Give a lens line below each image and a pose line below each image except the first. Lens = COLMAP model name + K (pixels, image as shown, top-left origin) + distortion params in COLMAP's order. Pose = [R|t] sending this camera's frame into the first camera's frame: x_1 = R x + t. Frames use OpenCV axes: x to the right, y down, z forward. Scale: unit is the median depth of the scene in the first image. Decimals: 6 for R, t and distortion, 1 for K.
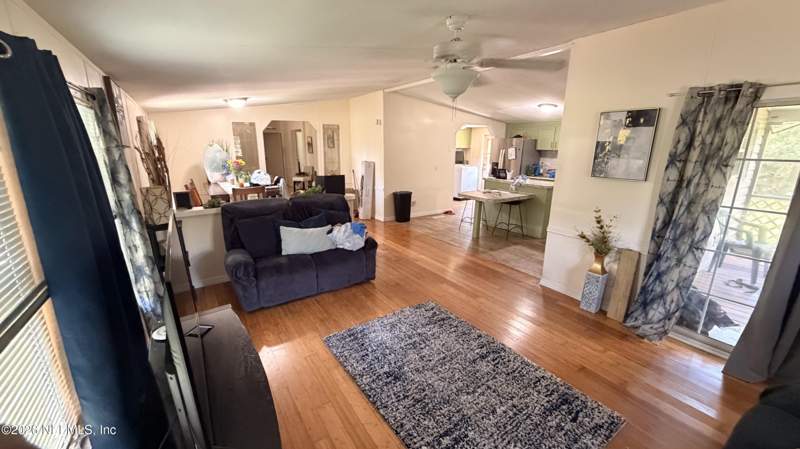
lens RADIAL K [[319.8, 0, 400.0], [0, 319.8, 224.5], [0, 0, 1]] dist [0.008588, 0.000035]
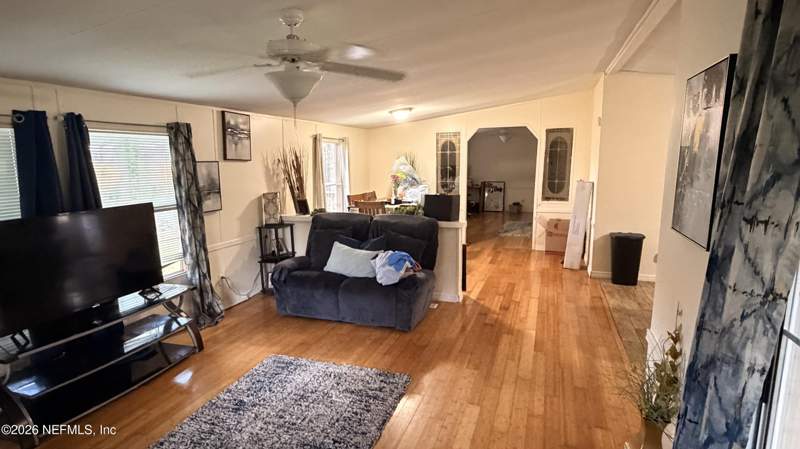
lens RADIAL K [[442.5, 0, 400.0], [0, 442.5, 224.5], [0, 0, 1]] dist [-0.000552, -0.000419]
pose [[0.600934, 0.114716, -0.791024, 0.747271], [-0.187097, 0.982341, 0.000325, -0.076480], [0.777093, 0.147803, 0.611785, 0.319084]]
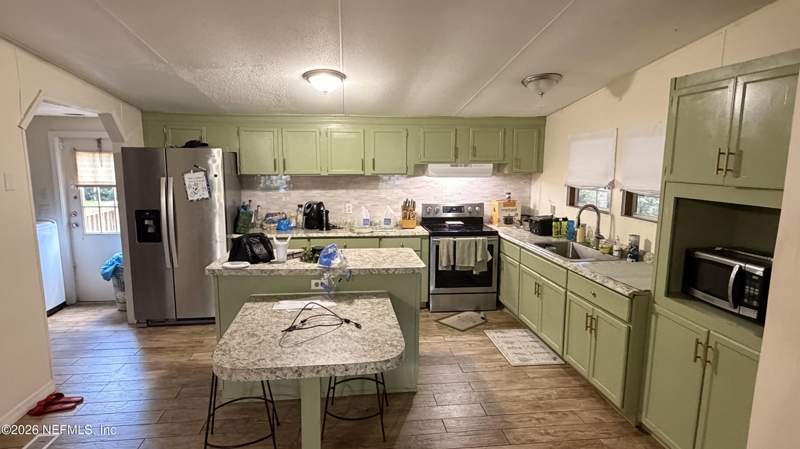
lens RADIAL K [[442.5, 0, 400.0], [0, 442.5, 224.5], [0, 0, 1]] dist [-0.000552, -0.000419]
pose [[0.447368, -0.137979, 0.883642, -0.059365], [0.220958, 0.974451, 0.040293, -0.295827], [-0.866625, 0.177222, 0.466425, 1.119955]]
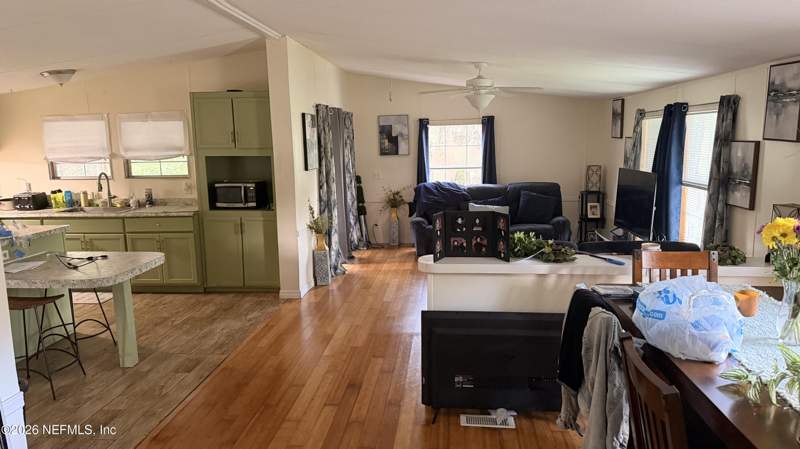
lens RADIAL K [[549.6, 0, 400.0], [0, 549.6, 224.5], [0, 0, 1]] dist [0.001384, 0.000303]
pose [[-0.773367, -0.099727, 0.626065, -0.734699], [0.164280, 0.922290, 0.349846, -0.505344], [-0.612303, 0.373410, -0.696886, 1.929108]]
